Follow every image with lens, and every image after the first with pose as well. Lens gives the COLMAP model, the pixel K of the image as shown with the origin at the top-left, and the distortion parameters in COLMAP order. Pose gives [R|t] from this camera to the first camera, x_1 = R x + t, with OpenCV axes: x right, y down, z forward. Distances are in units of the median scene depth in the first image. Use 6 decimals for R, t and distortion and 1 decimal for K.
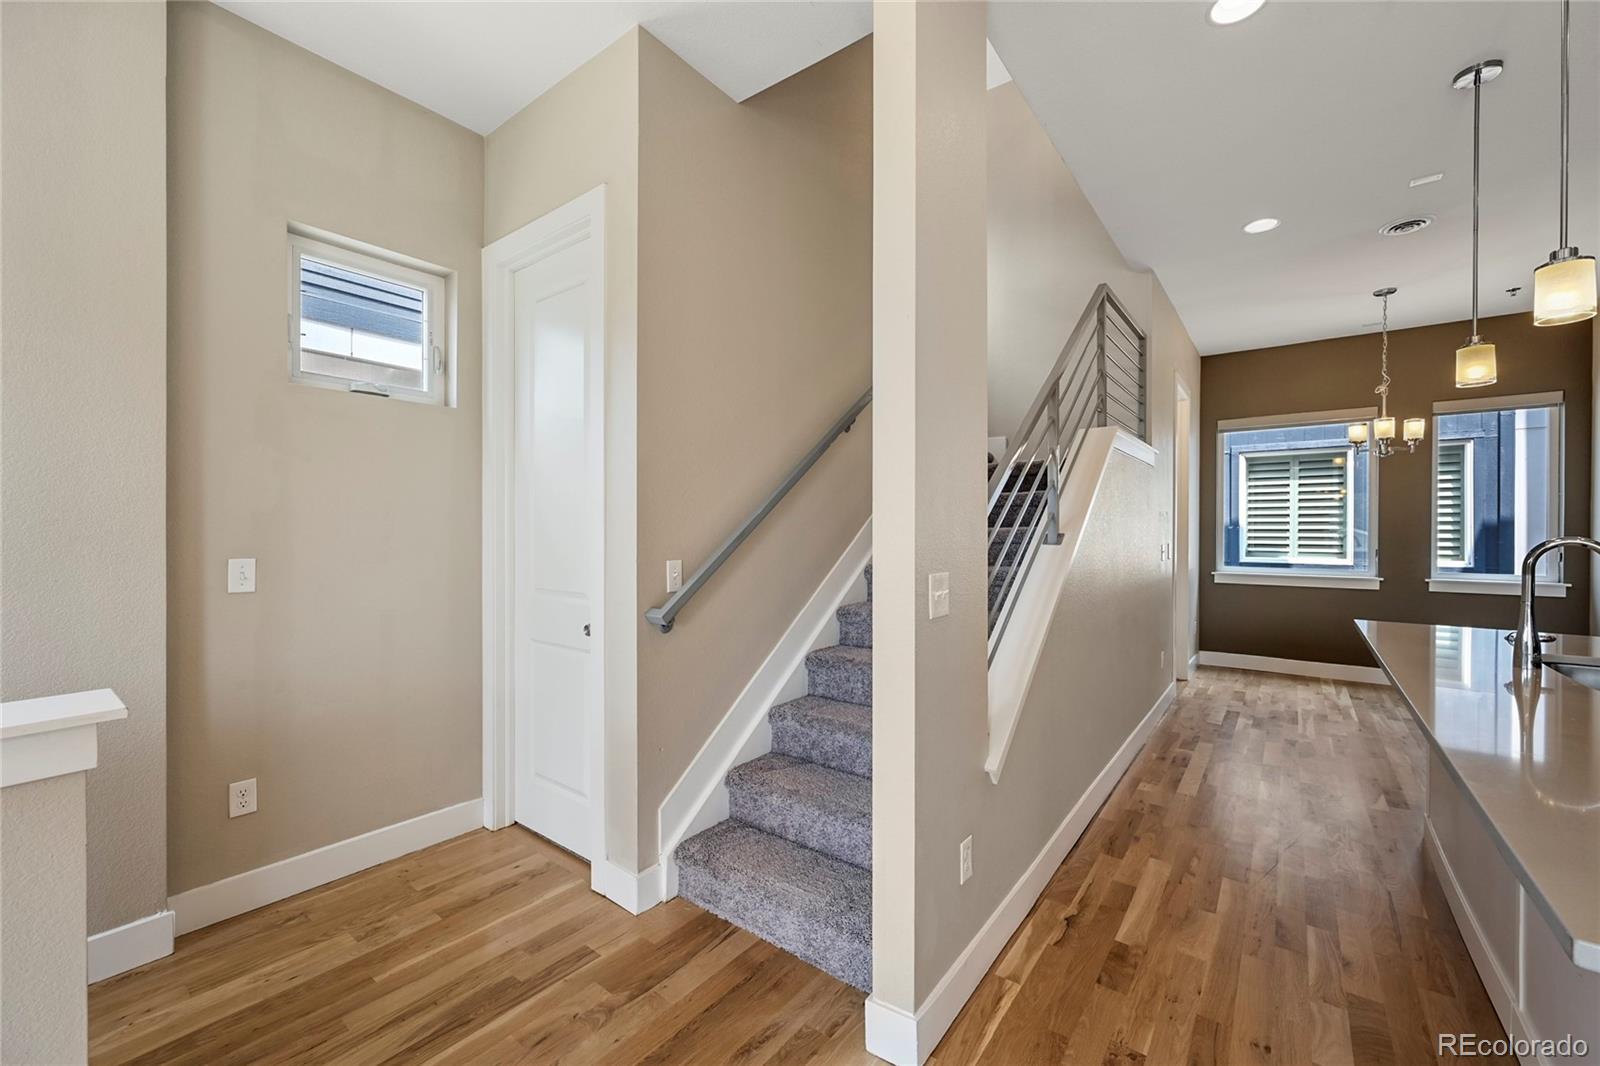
lens RADIAL K [[641.4, 0, 806.1], [0, 641.4, 533.3], [0, 0, 1]] dist [-0.001387, -0.000200]
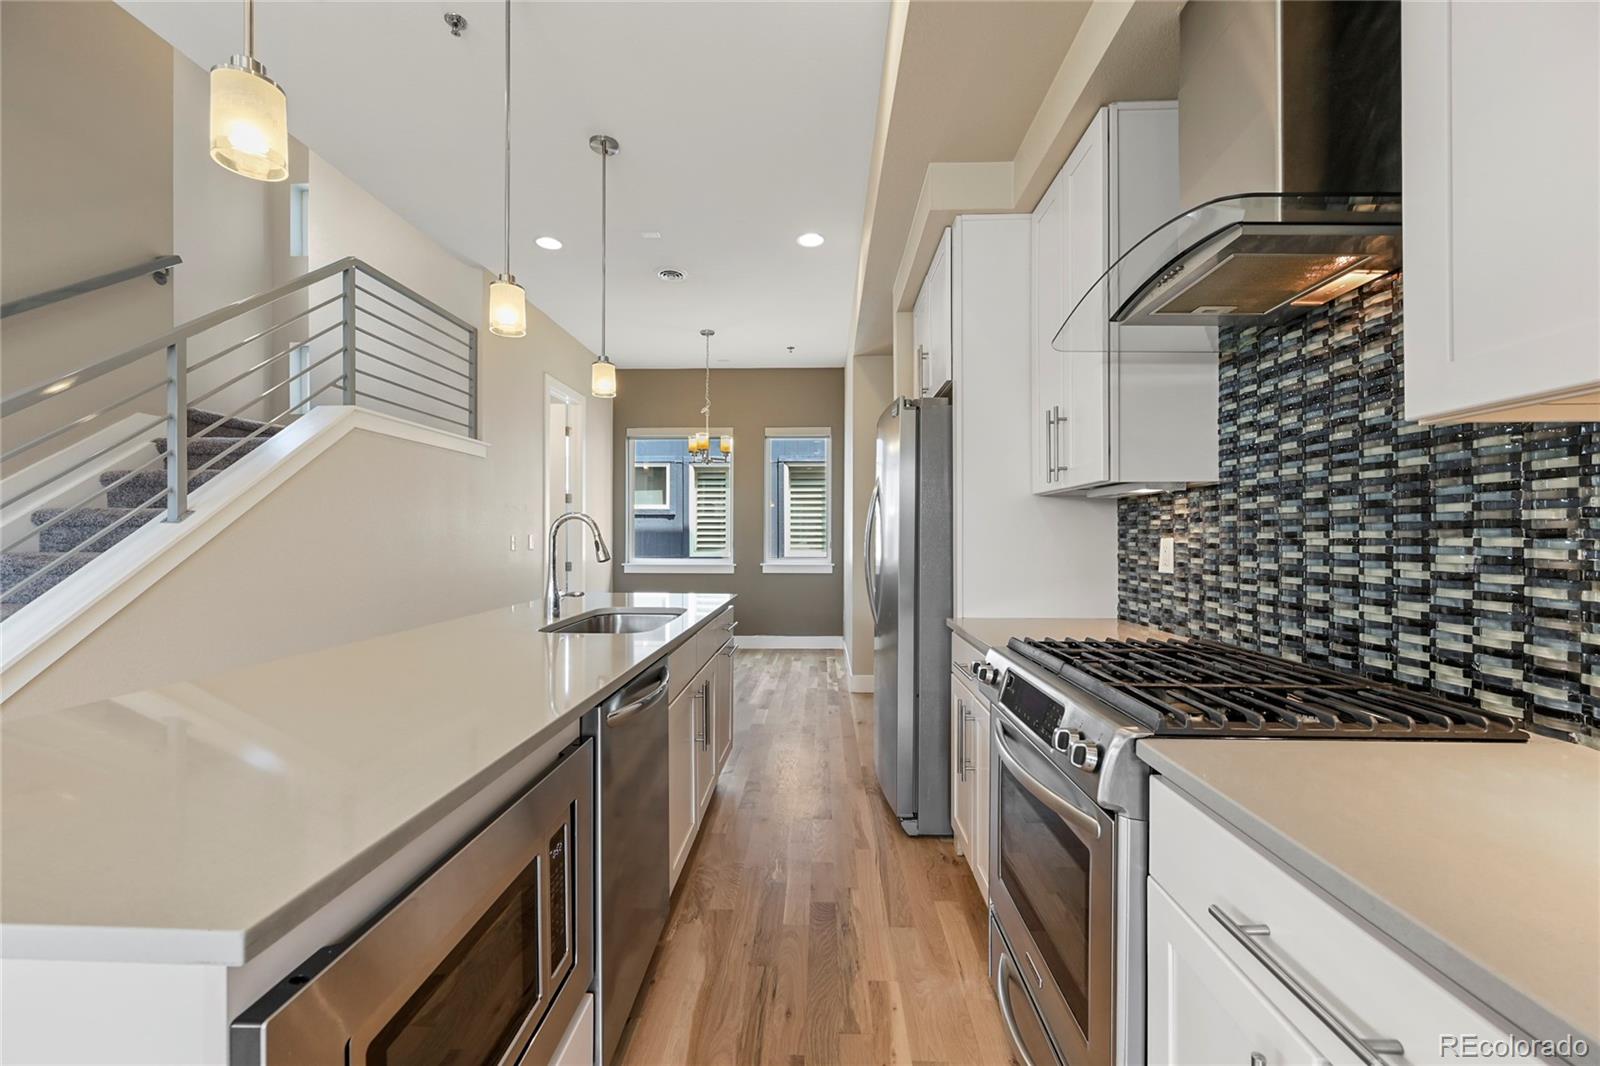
lens RADIAL K [[636.2, 0, 797.6], [0, 636.2, 537.0], [0, 0, 1]] dist [0.000239, -0.000318]
pose [[0.822845, 0.000638, 0.568266, 0.512443], [0.001516, 0.999993, -0.003318, 0.037439], [-0.568264, 0.003591, 0.822839, -0.172998]]
